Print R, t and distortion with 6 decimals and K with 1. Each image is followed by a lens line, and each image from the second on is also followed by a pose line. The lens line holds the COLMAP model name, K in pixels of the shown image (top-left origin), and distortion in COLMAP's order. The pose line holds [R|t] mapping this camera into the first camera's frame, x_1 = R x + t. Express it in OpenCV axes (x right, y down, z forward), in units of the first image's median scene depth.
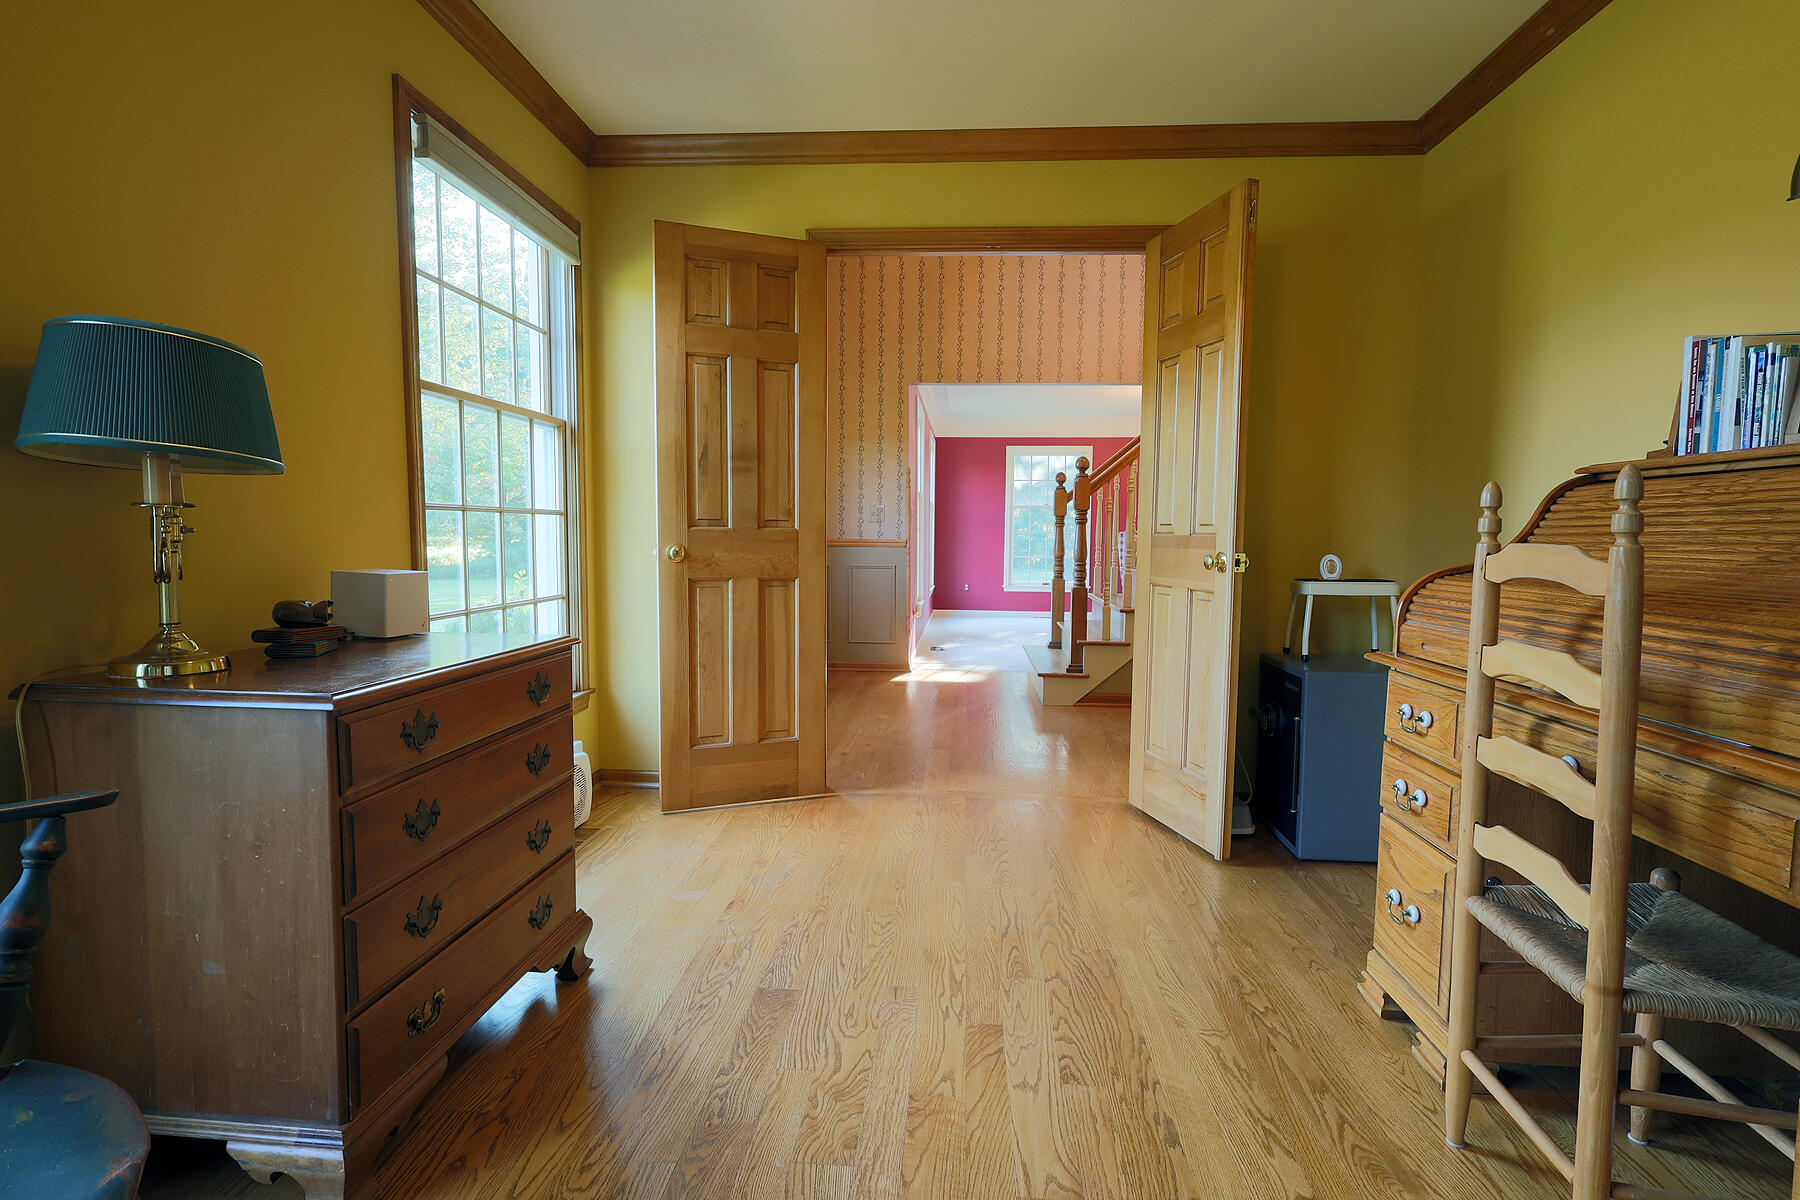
lens RADIAL K [[866.5, 0, 903.1], [0, 866.5, 597.9], [0, 0, 1]] dist [-0.003655, 0.001901]
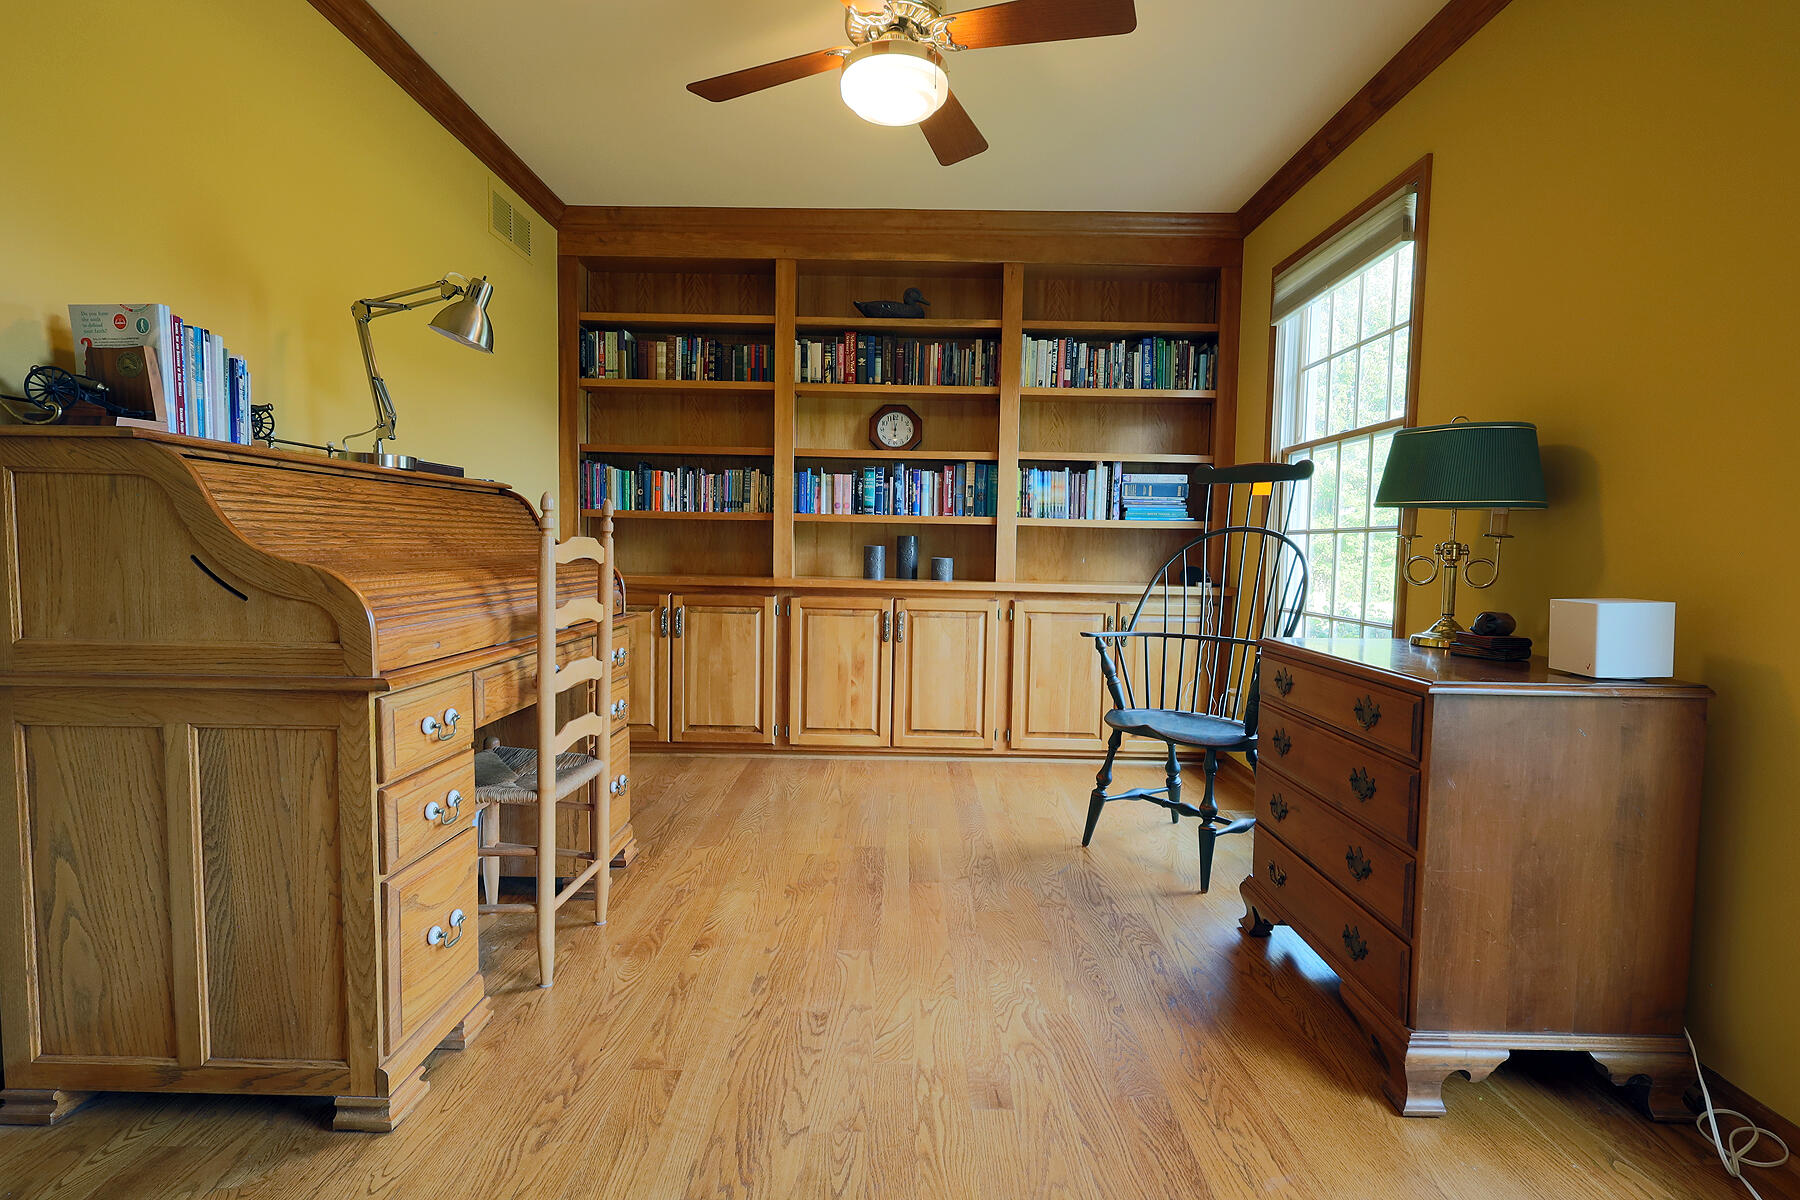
lens RADIAL K [[866.5, 0, 904.9], [0, 866.5, 606.4], [0, 0, 1]] dist [-0.003655, 0.001901]
pose [[-0.996880, -0.020614, -0.076190, 0.179977], [-0.031308, 0.989380, 0.141942, -0.142005], [0.072455, 0.143884, -0.986939, 2.059723]]
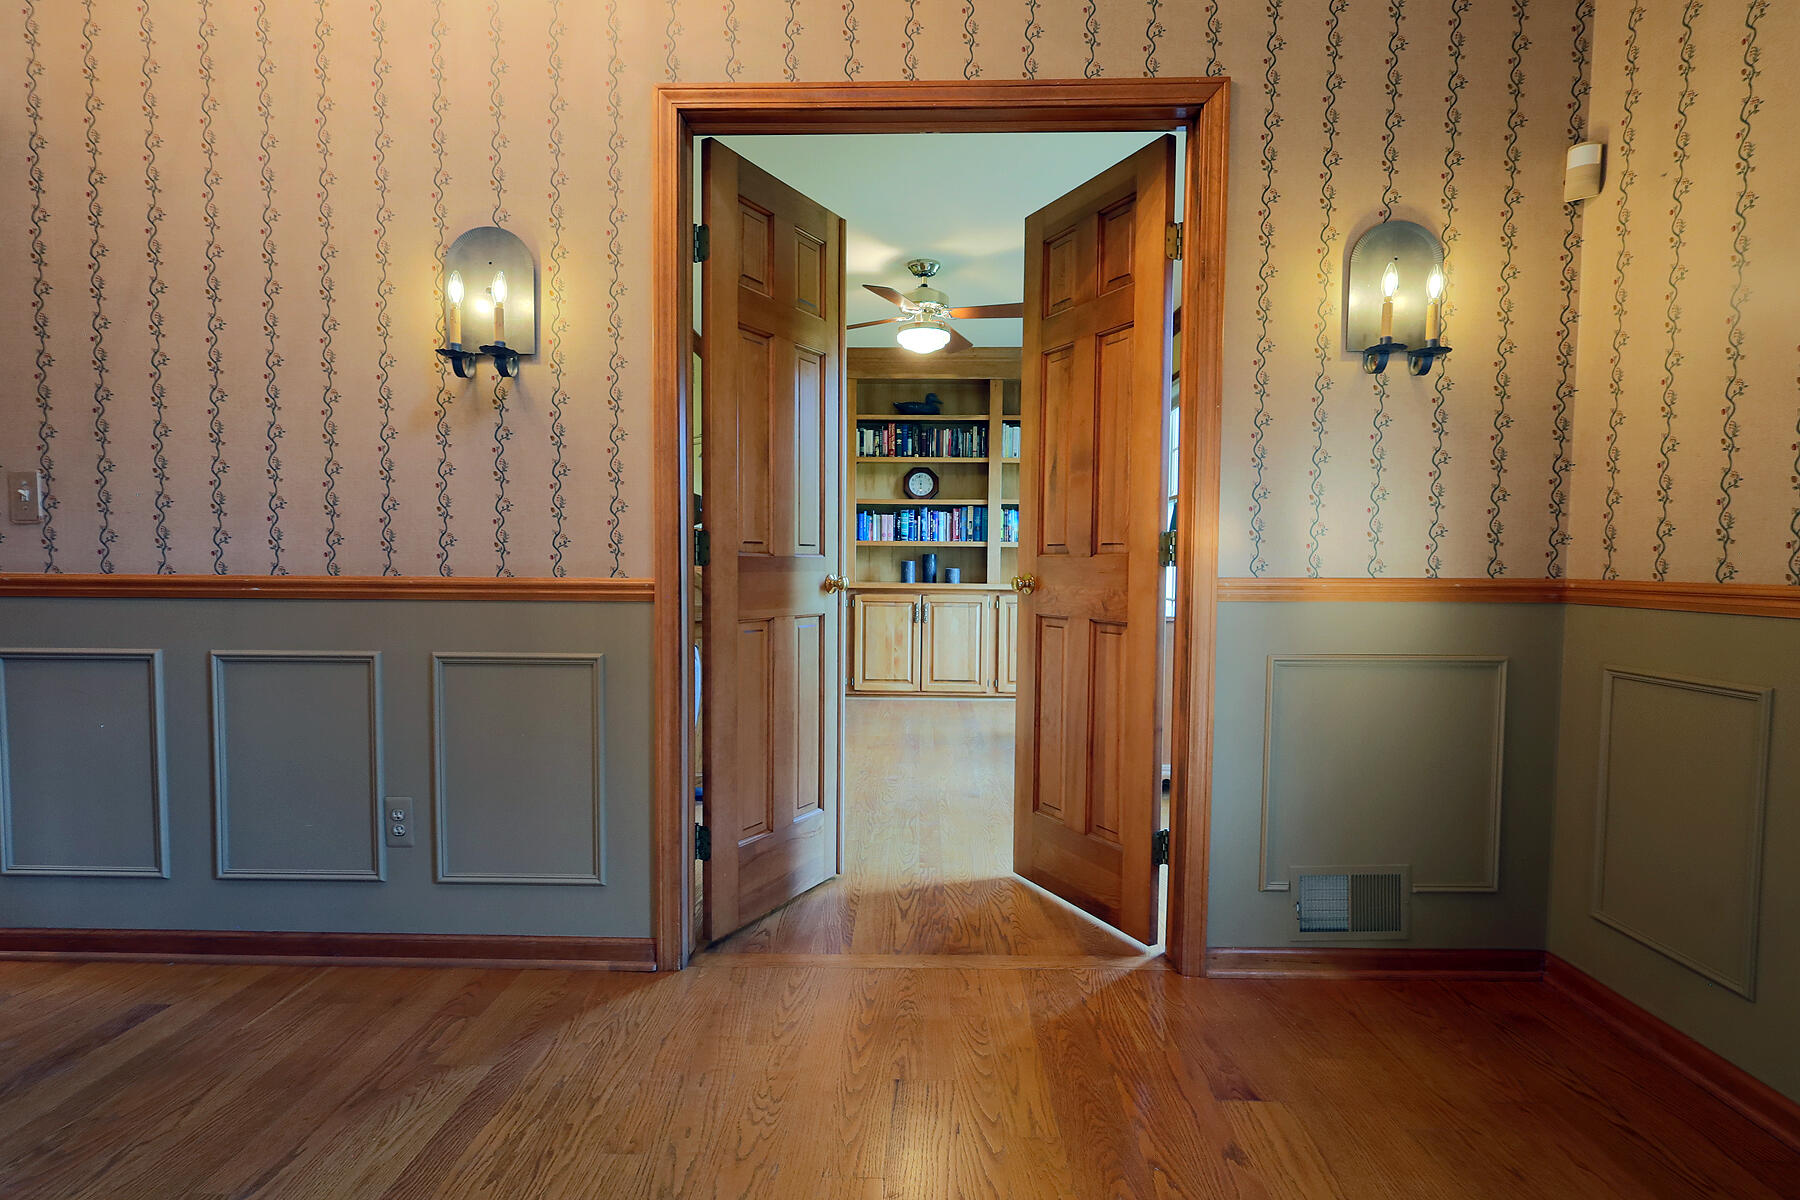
lens RADIAL K [[866.5, 0, 895.3], [0, 866.5, 598.6], [0, 0, 1]] dist [-0.003655, 0.001901]
pose [[-0.998980, -0.013938, -0.042946, 0.233460], [-0.018975, 0.992691, 0.119186, -0.189323], [0.040971, 0.119880, -0.991943, 2.647953]]
